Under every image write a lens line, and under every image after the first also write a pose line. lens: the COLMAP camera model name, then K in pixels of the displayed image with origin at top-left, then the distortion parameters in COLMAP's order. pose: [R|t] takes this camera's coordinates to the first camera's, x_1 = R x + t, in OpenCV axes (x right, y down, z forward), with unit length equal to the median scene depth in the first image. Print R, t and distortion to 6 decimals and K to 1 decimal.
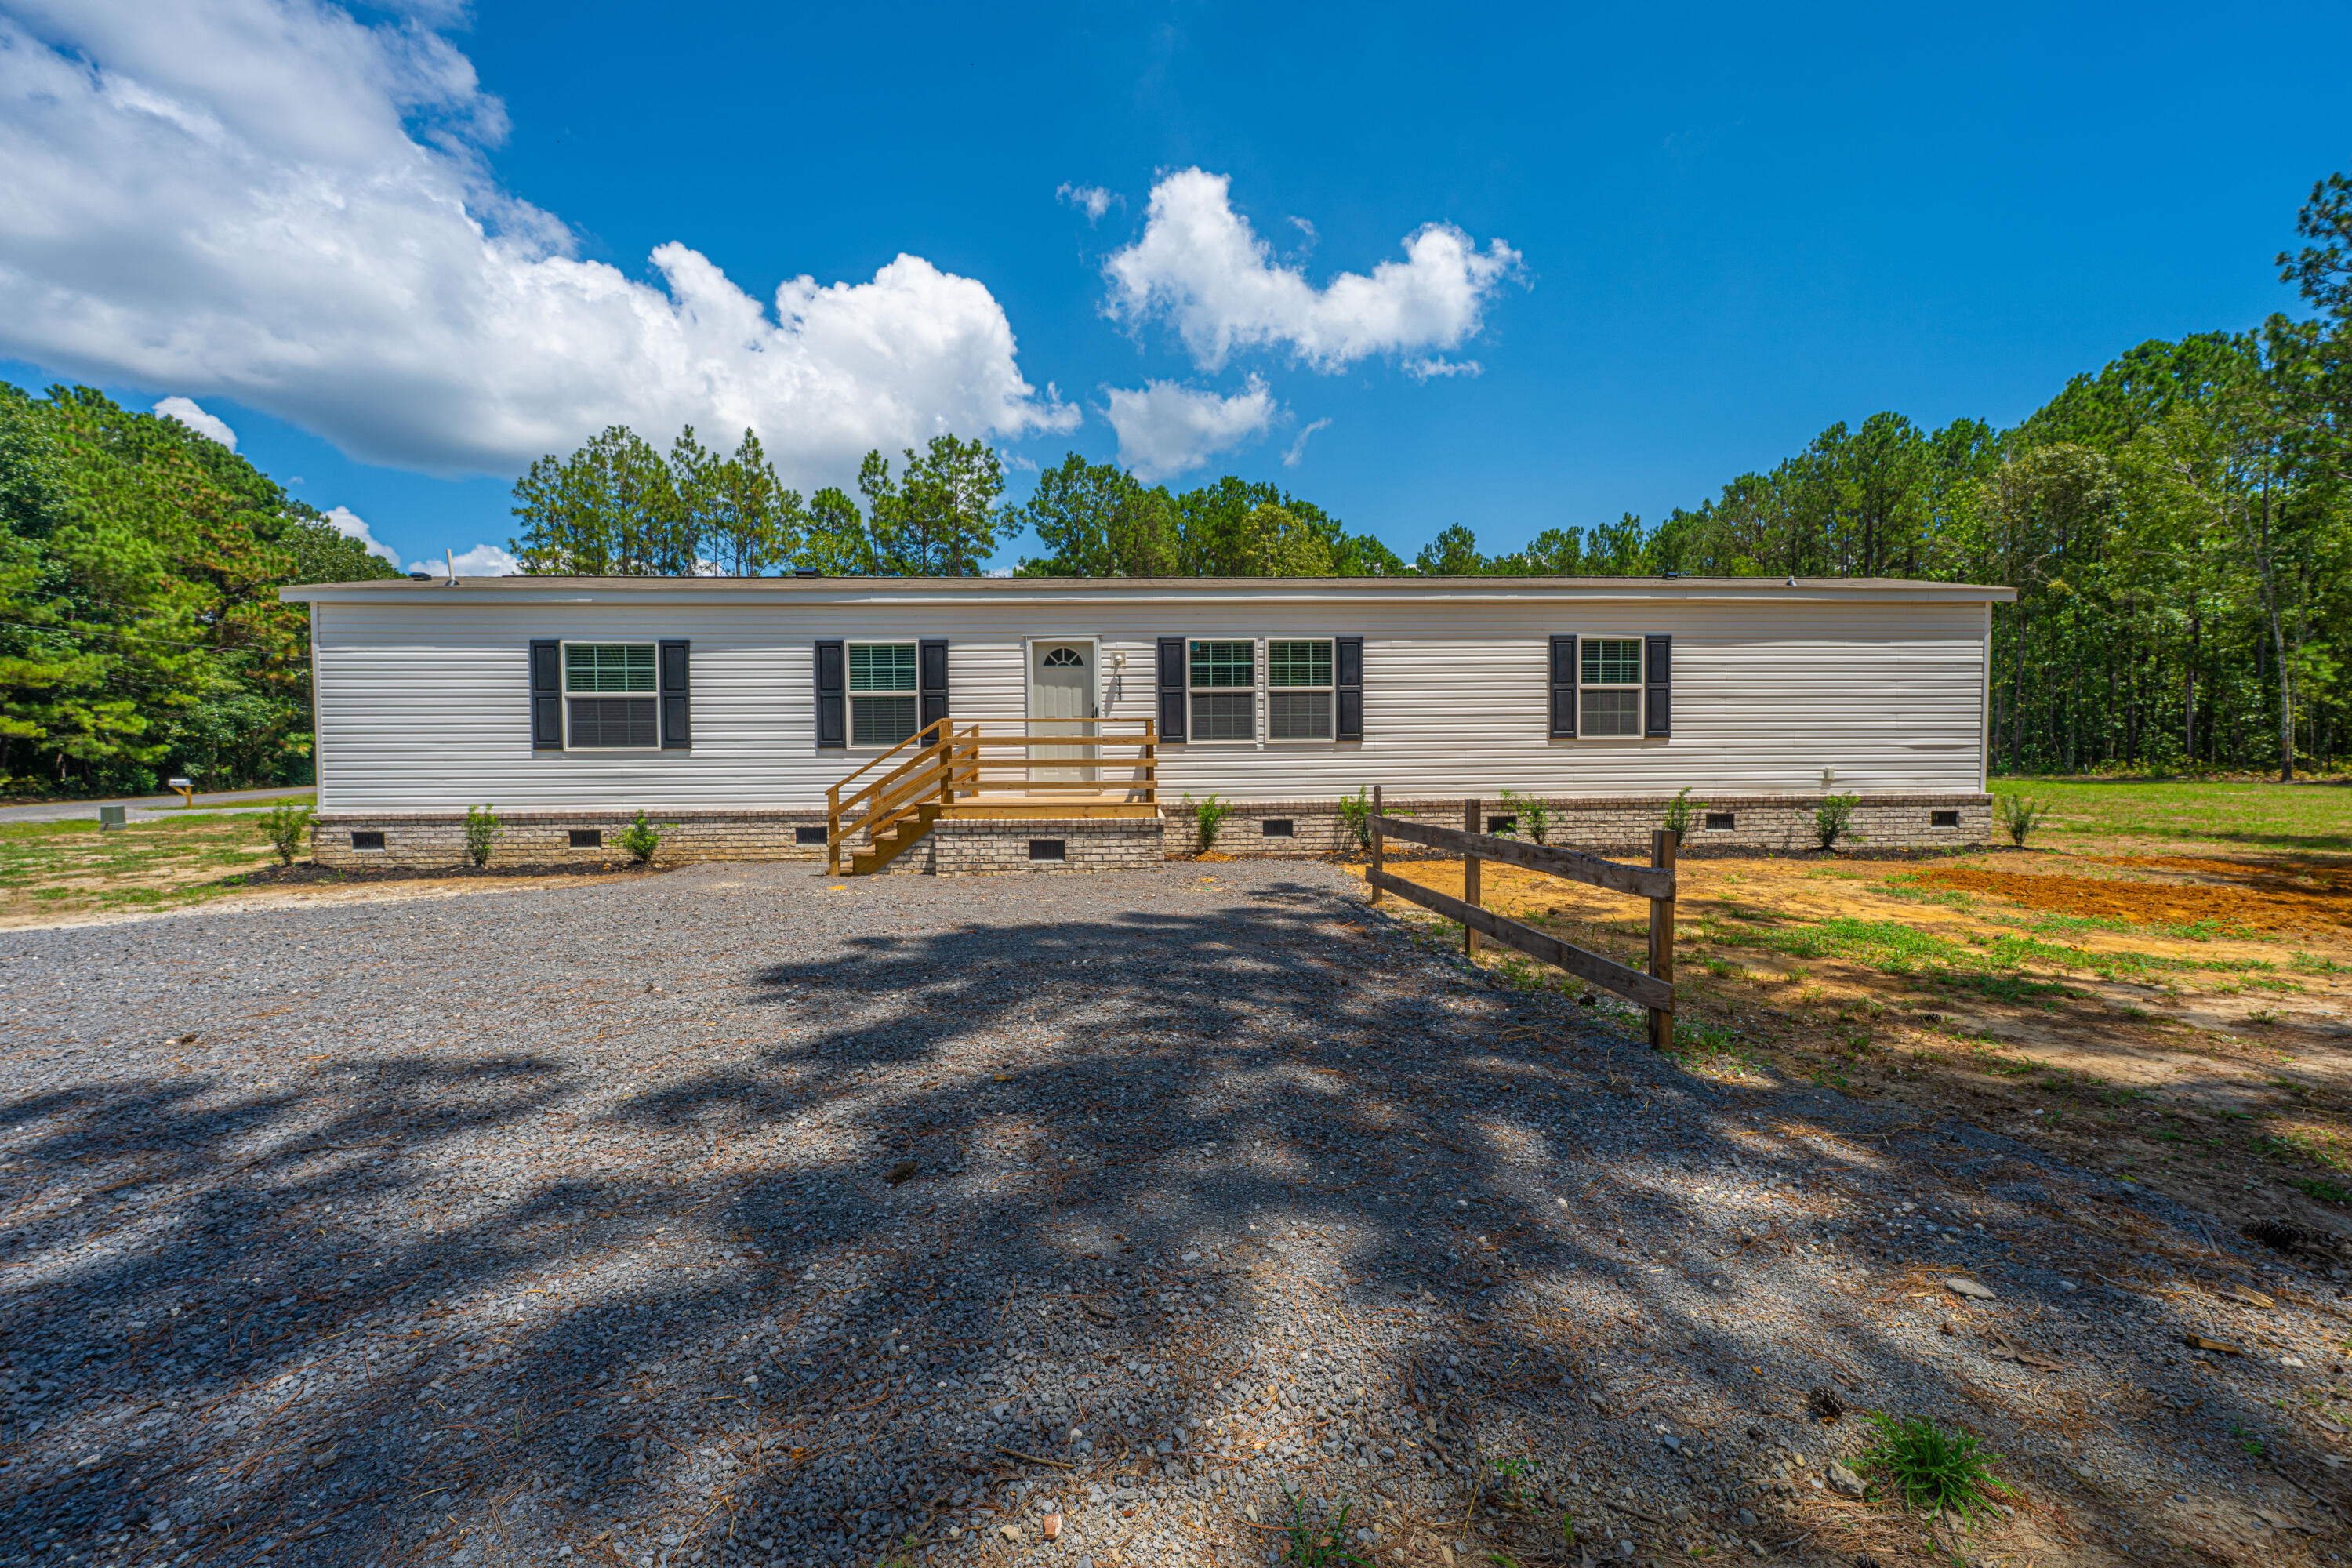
lens RADIAL K [[938.5, 0, 1191.2], [0, 938.5, 783.9], [0, 0, 1]] dist [0.000040, 0.000165]
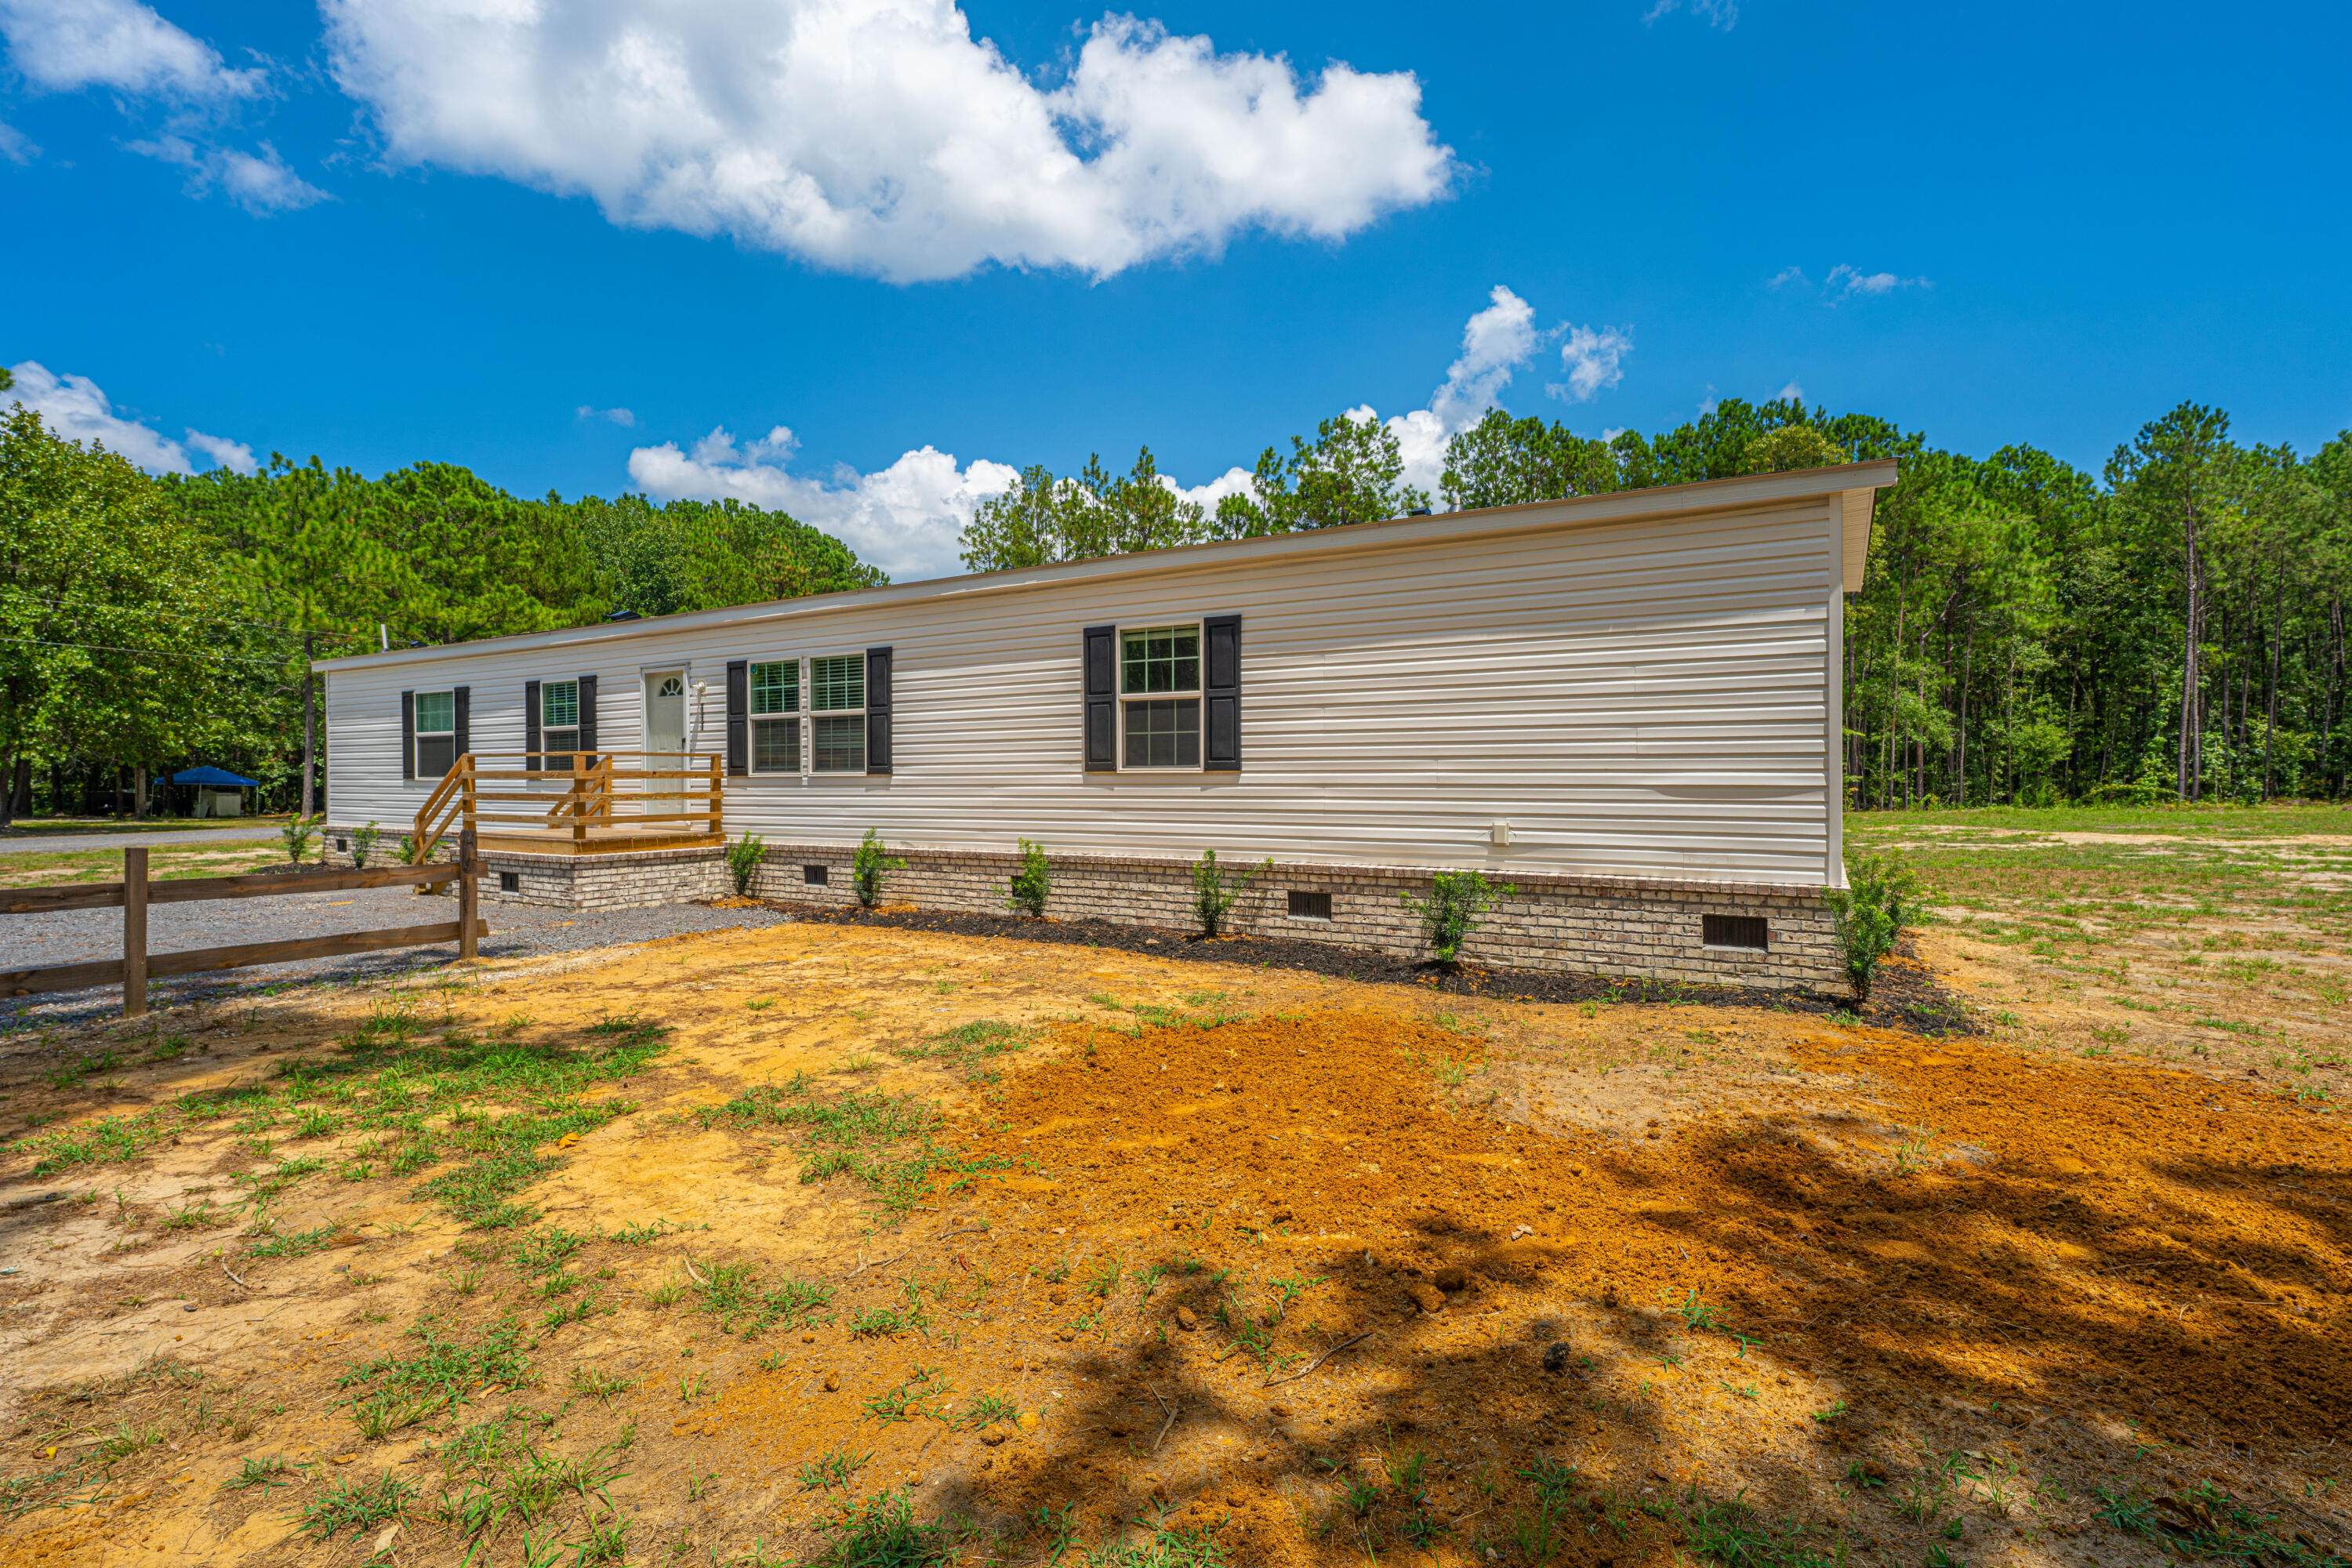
lens RADIAL K [[1112.2, 0, 1163.3], [0, 1112.2, 785.1], [0, 0, 1]] dist [0.000277, 0.000272]
pose [[0.821384, 0.009236, -0.570300, 0.938682], [-0.024361, 0.999525, -0.018899, -0.024078], [0.569854, 0.029416, 0.821219, 0.346201]]
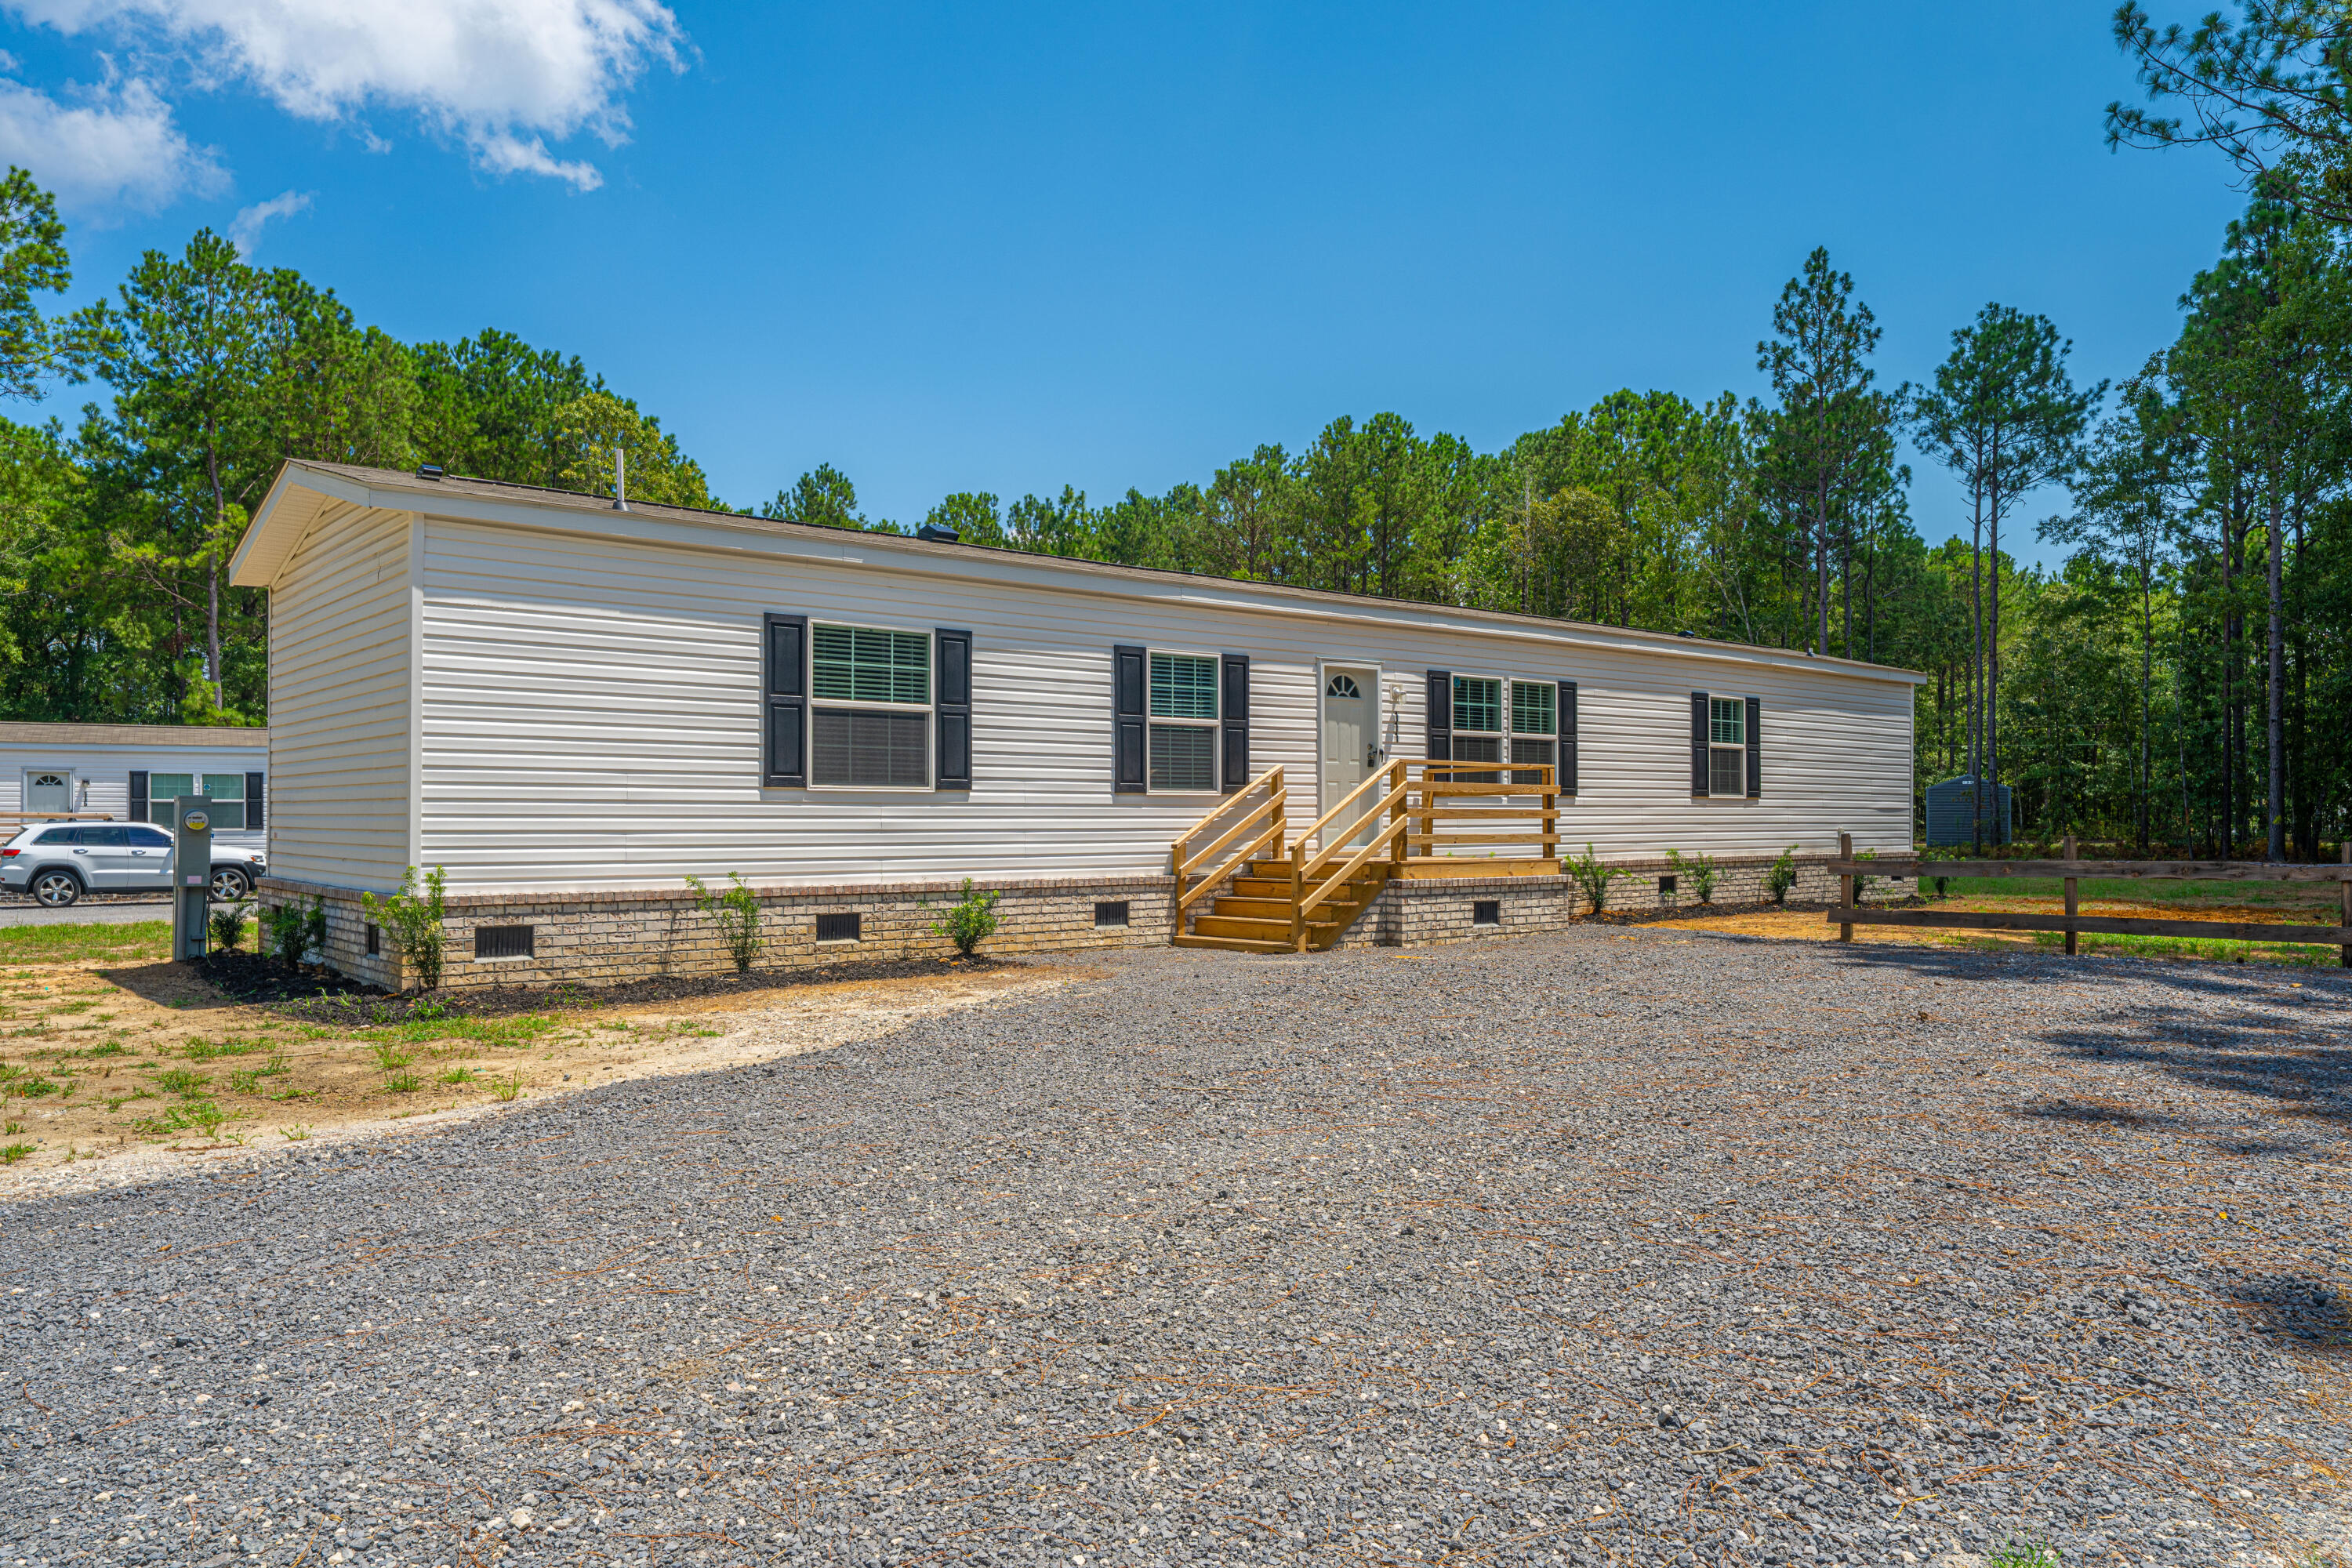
lens RADIAL K [[1602.8, 0, 1174.3], [0, 1602.8, 817.0], [0, 0, 1]] dist [0.000420, -0.003989]
pose [[0.803030, 0.008561, 0.595877, -1.076597], [0.015789, 0.999240, -0.035635, 0.024949], [-0.595730, 0.038025, 0.802285, -0.020264]]
